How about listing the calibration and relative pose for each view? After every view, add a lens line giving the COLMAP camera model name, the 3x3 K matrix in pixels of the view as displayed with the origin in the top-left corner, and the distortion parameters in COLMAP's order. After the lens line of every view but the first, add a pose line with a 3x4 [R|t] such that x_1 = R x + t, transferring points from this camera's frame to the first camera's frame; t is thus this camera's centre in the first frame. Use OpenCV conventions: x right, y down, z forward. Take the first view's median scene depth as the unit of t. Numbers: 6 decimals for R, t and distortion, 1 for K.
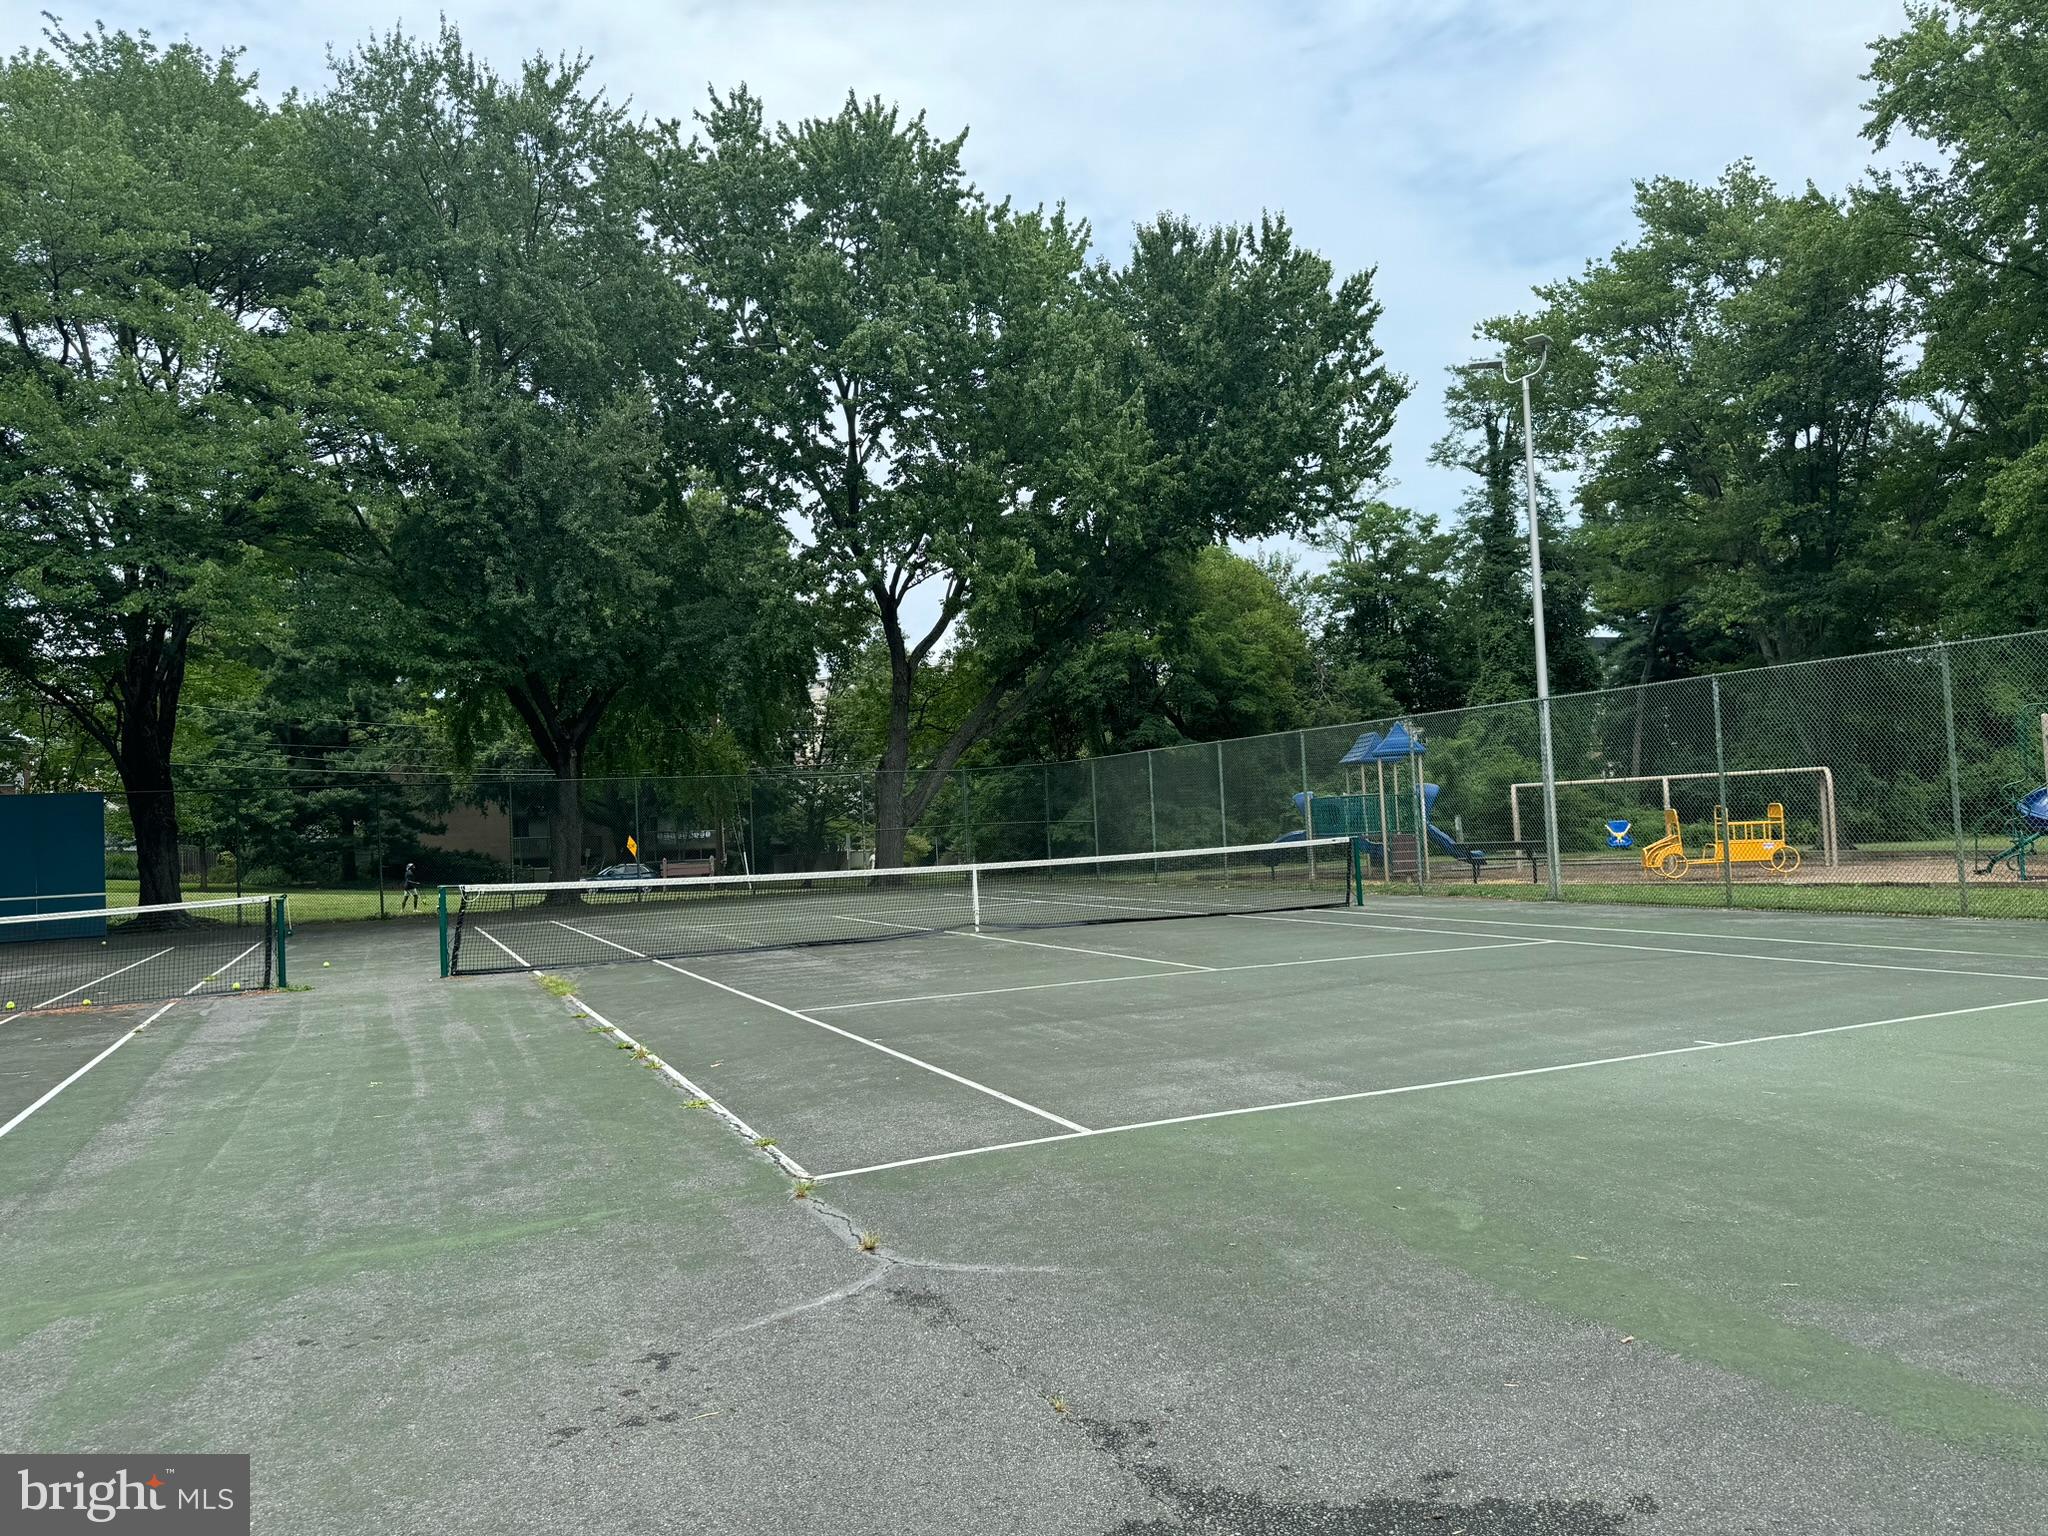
lens RADIAL K [[1425.9, 0, 1024.0], [0, 1425.9, 768.0], [0, 0, 1]] dist [-0.002833, -0.002203]
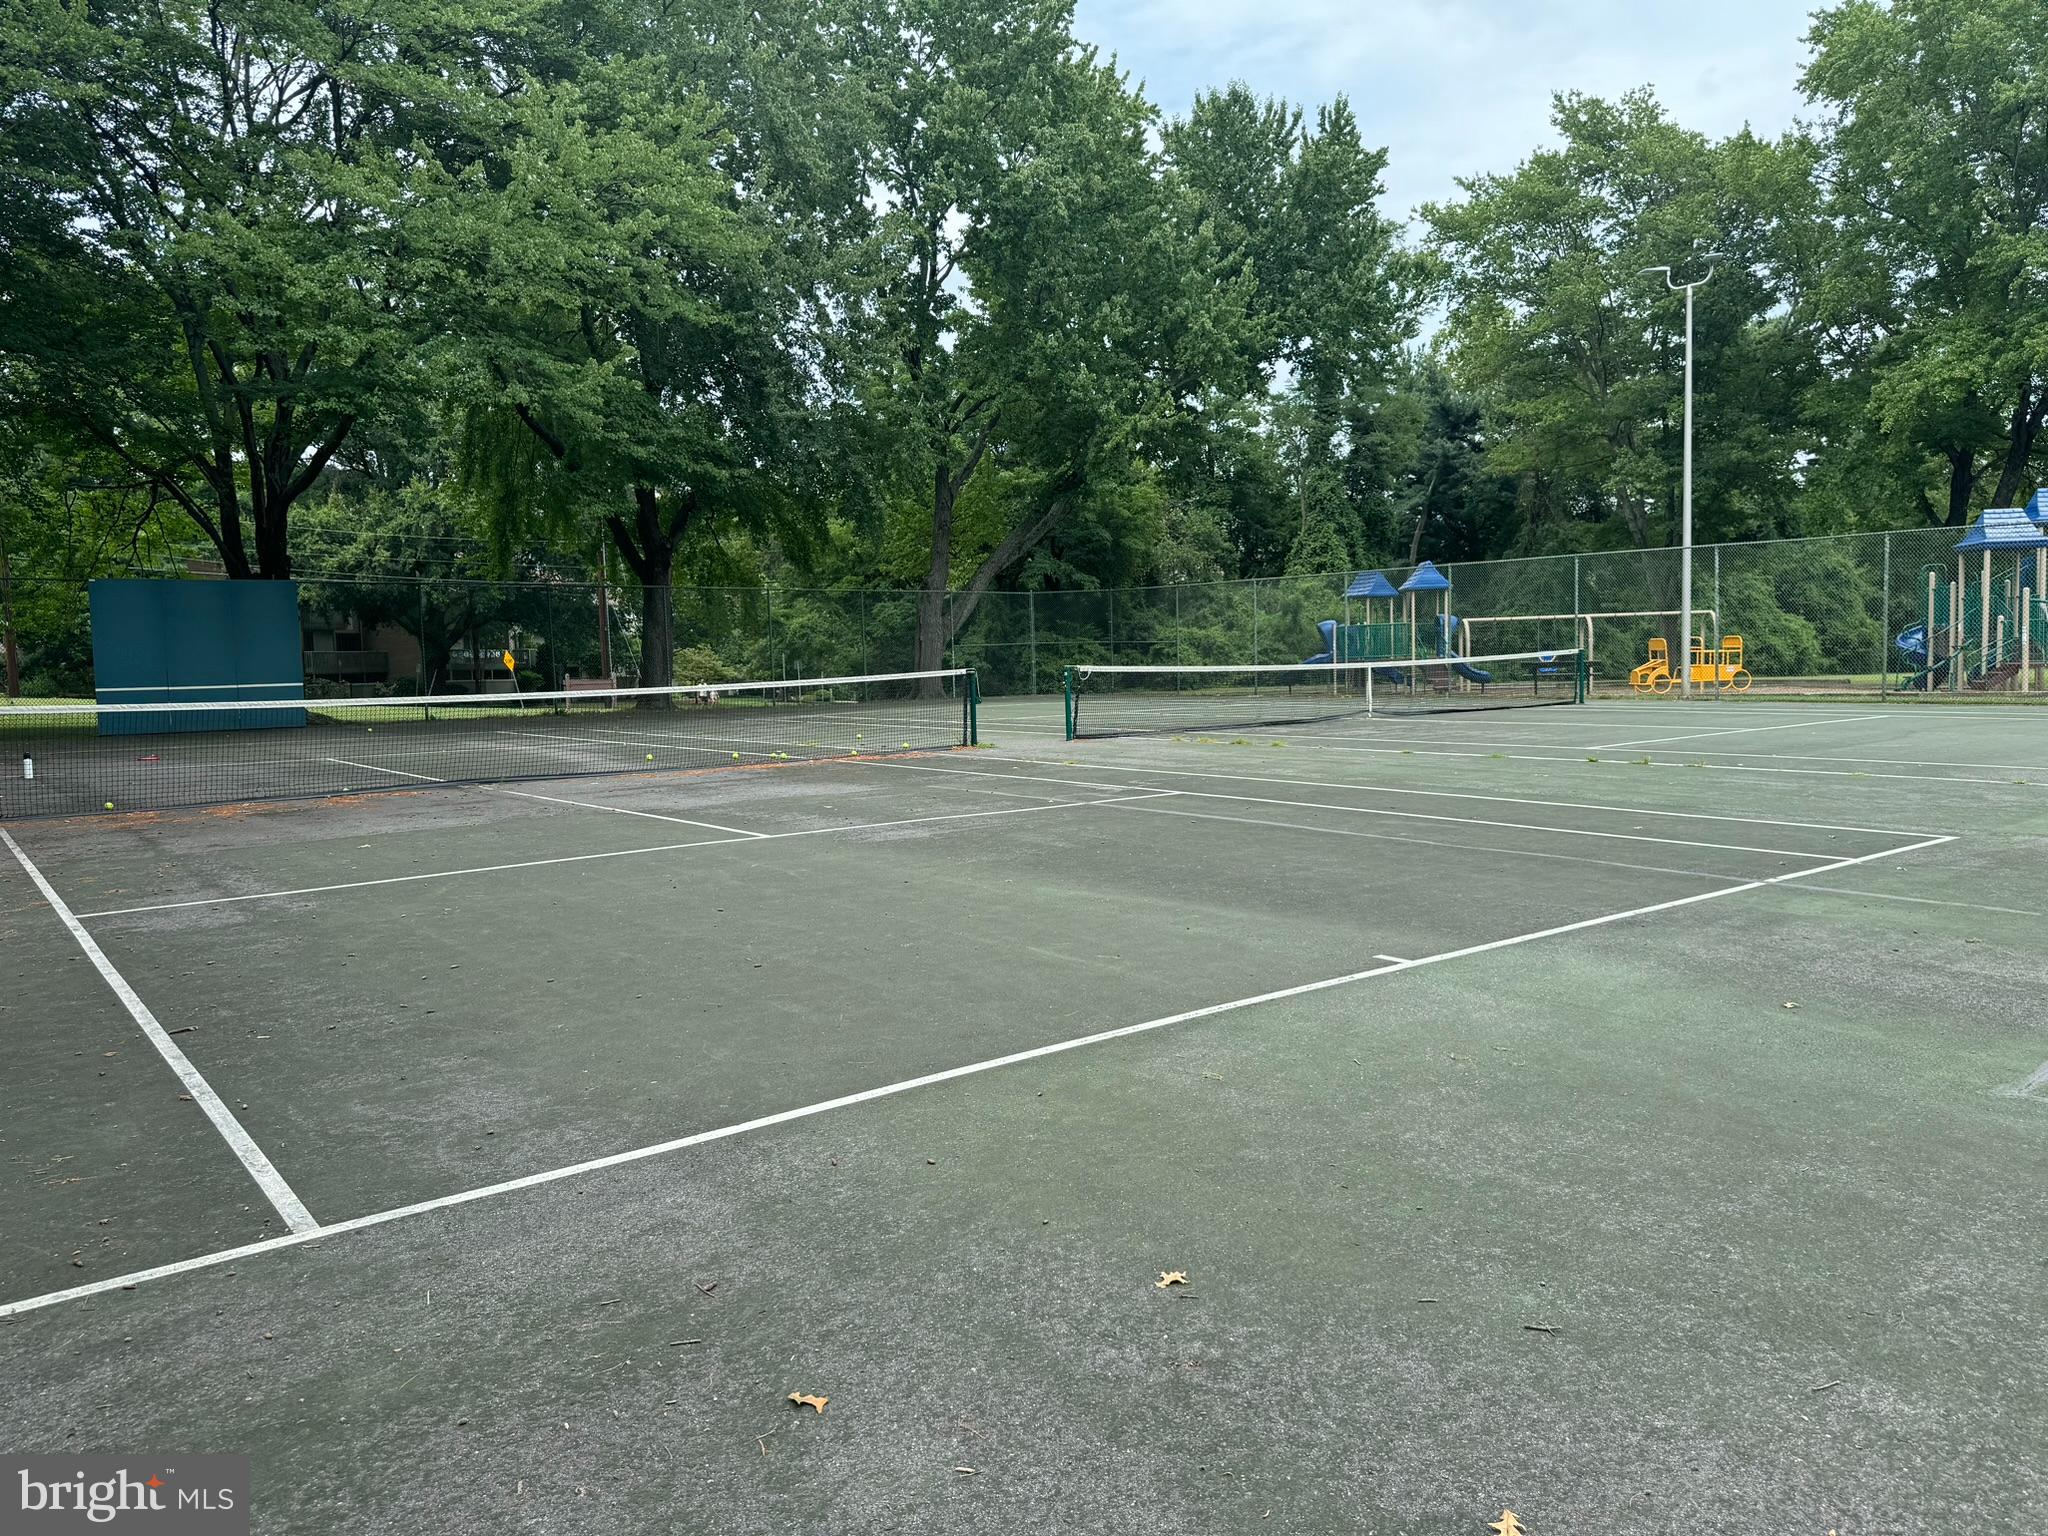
lens RADIAL K [[1454.6, 0, 1024.6], [0, 1454.6, 723.1], [0, 0, 1]] dist [0.001669, -0.001996]
pose [[0.968002, 0.013992, 0.250551, -0.300012], [-0.033934, 0.996572, 0.075449, 0.016873], [-0.248636, -0.081537, 0.965159, -0.061256]]
